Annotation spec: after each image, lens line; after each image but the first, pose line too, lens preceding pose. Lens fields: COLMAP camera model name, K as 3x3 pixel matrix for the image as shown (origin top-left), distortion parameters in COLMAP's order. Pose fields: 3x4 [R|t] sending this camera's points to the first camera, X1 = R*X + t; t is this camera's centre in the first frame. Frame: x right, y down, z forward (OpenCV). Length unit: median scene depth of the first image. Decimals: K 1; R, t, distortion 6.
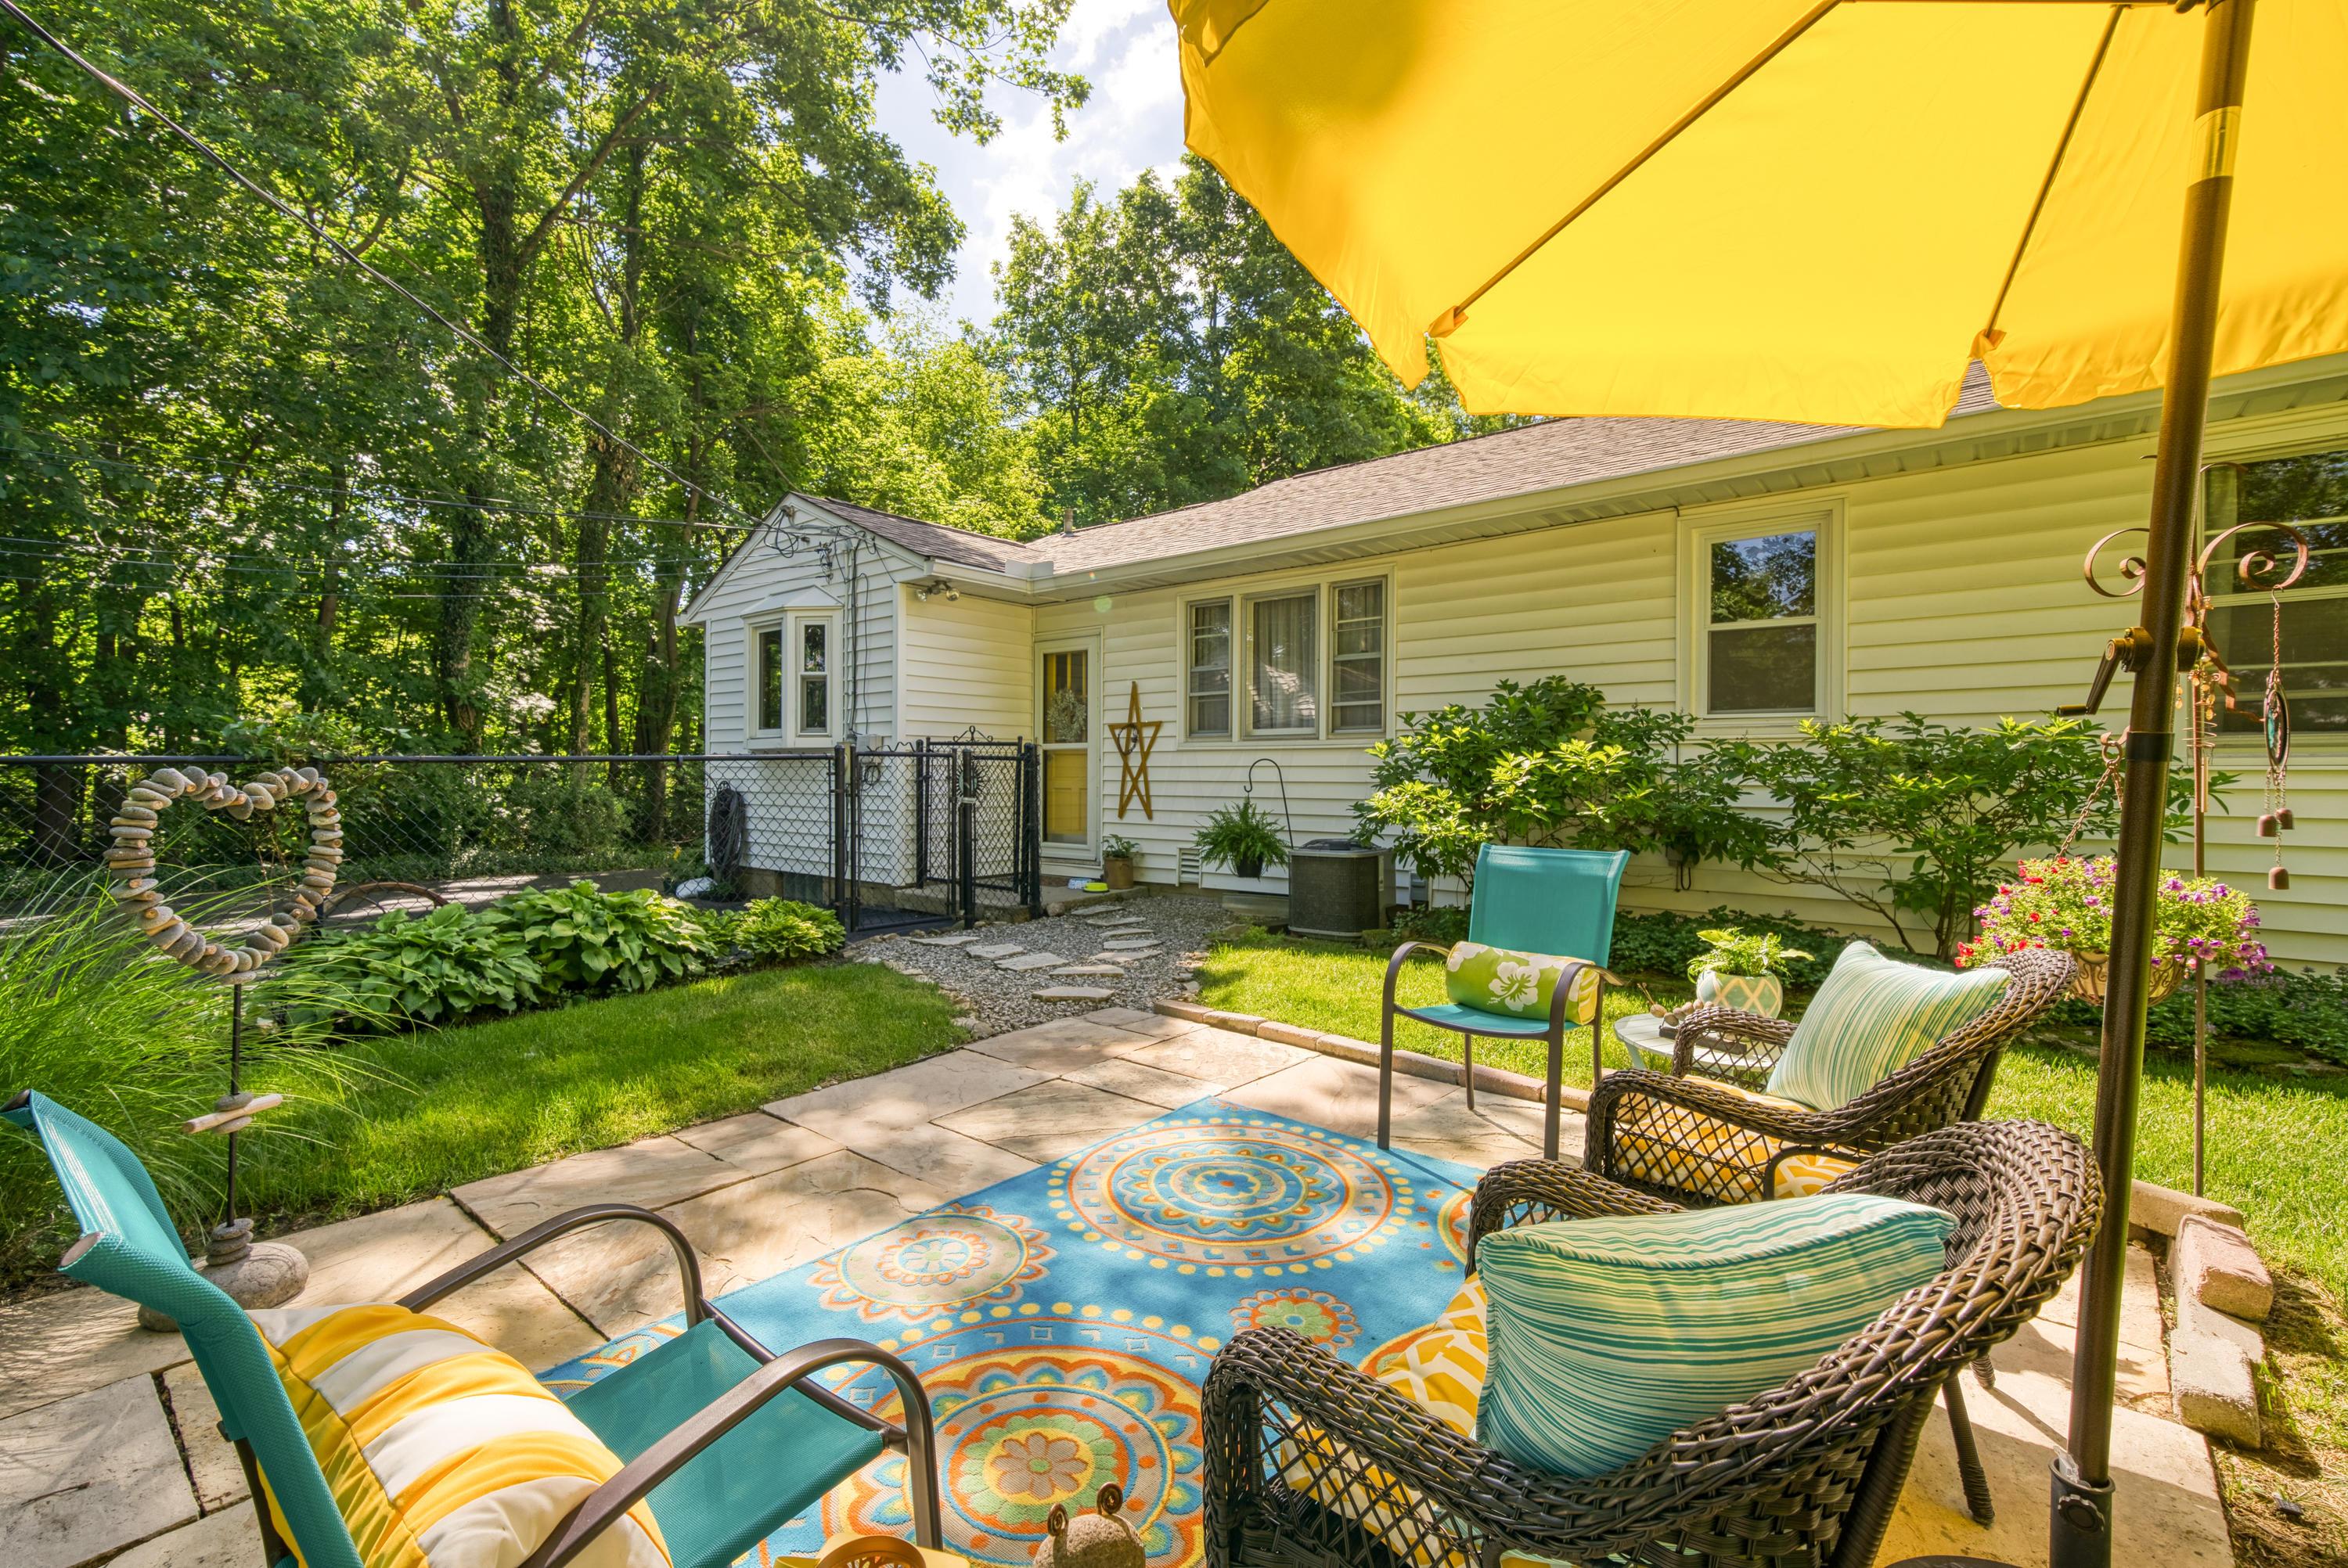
lens RADIAL K [[1022.1, 0, 1166.5], [0, 1022.1, 783.9], [0, 0, 1]] dist [0.002273, 0.000132]
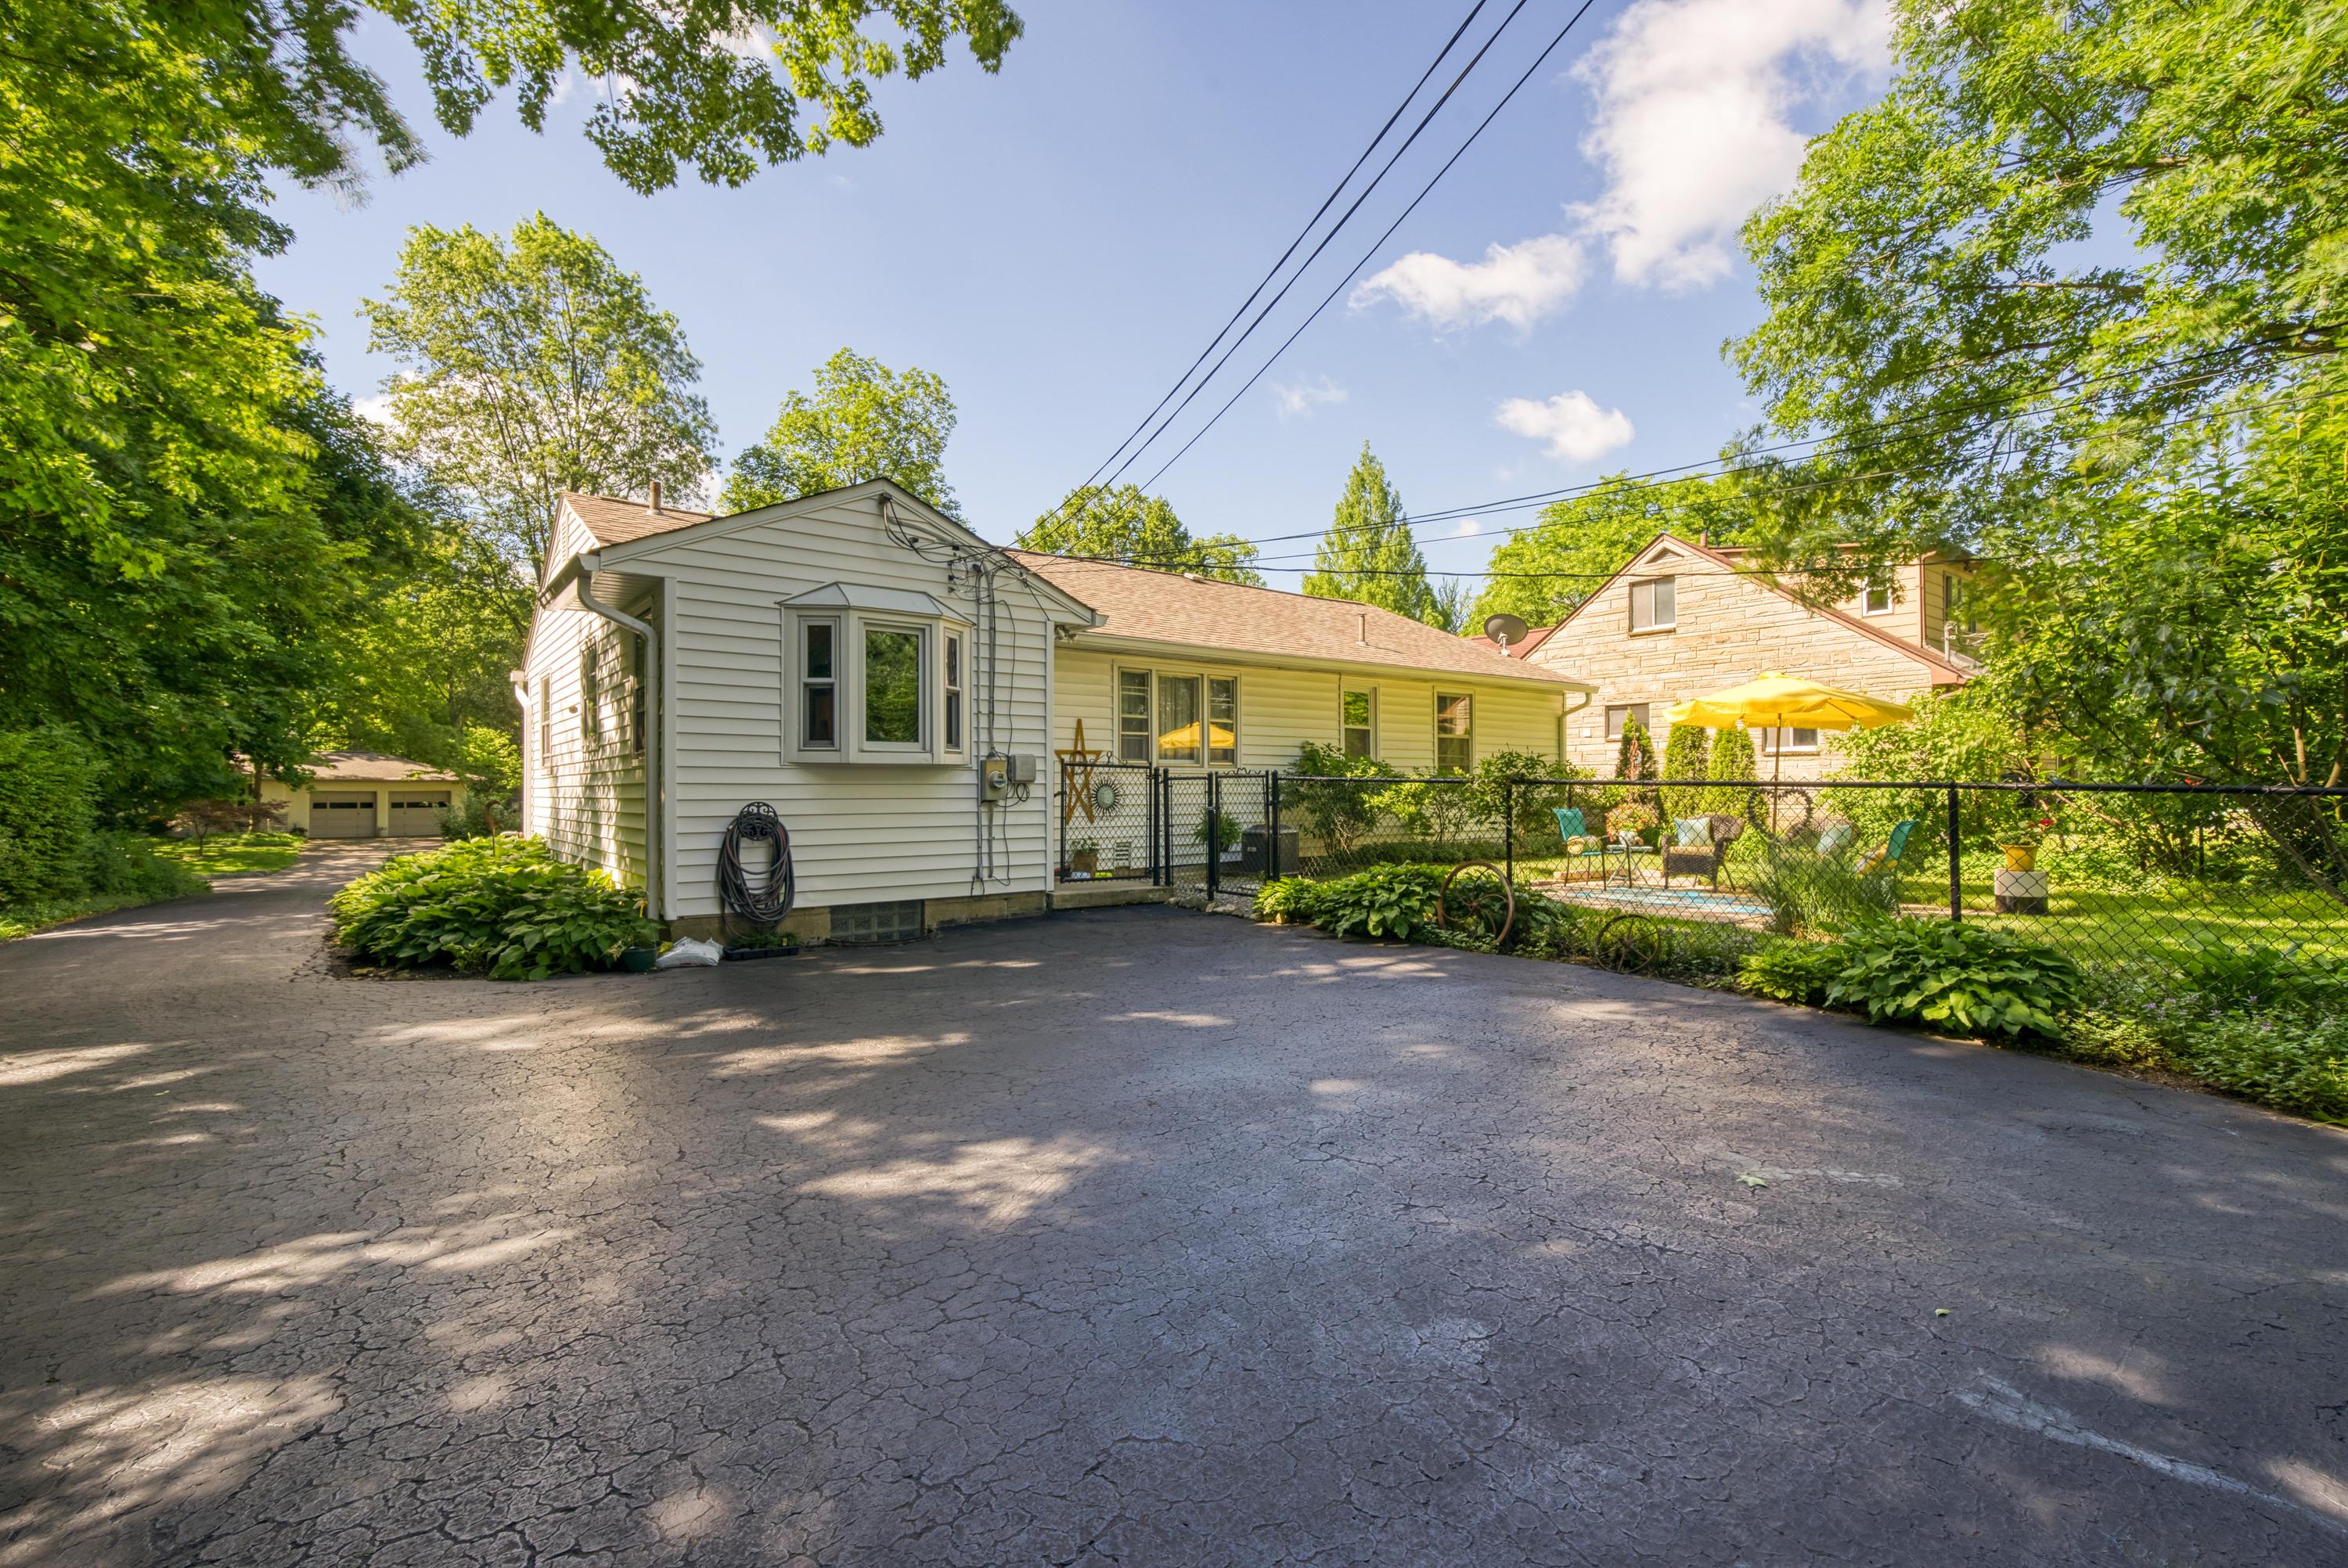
lens RADIAL K [[1018.1, 0, 1168.5], [0, 1018.1, 777.6], [0, 0, 1]] dist [0.002955, 0.000459]
pose [[0.214651, 0.006701, 0.976668, -1.315584], [0.011825, 0.999885, -0.009459, -0.011744], [-0.976619, 0.013579, 0.214548, 0.629192]]
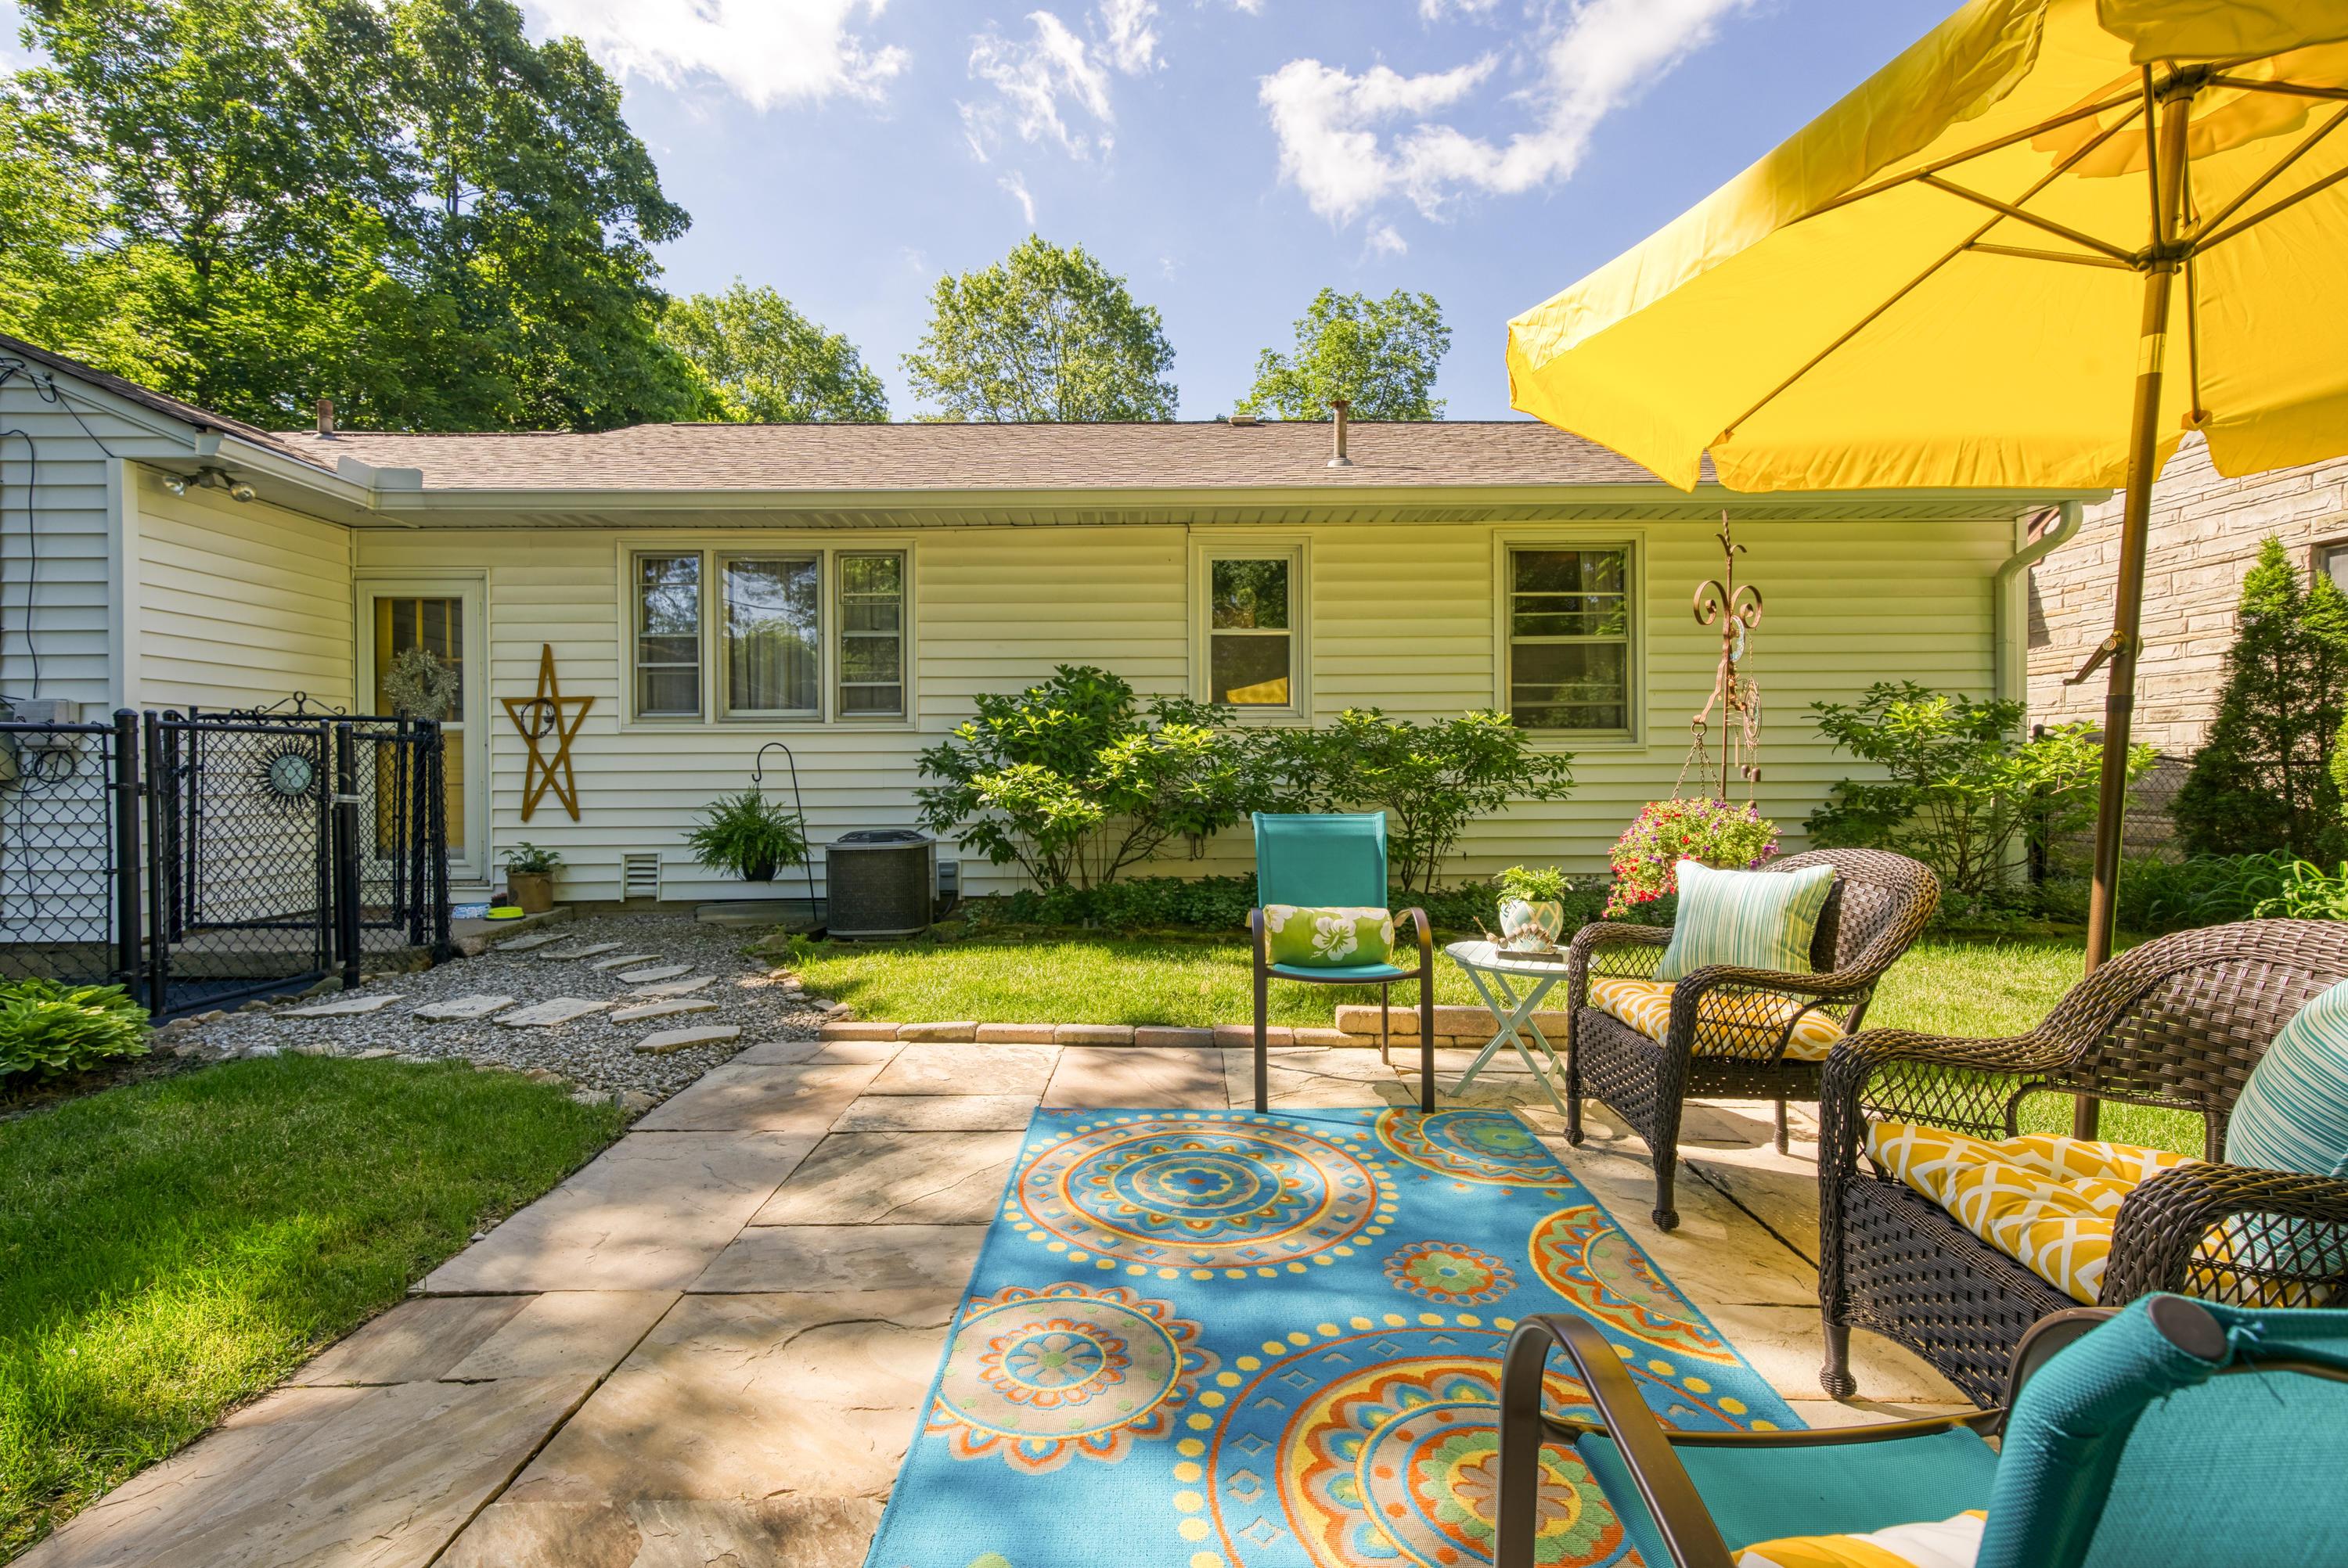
lens RADIAL K [[1027.3, 0, 1164.3], [0, 1027.3, 778.4], [0, 0, 1]] dist [0.003623, 0.004584]
pose [[0.761963, -0.011672, 0.647516, -0.187429], [0.015126, 0.999886, 0.000223, 0.008766], [-0.647444, 0.009624, 0.762052, 0.102891]]
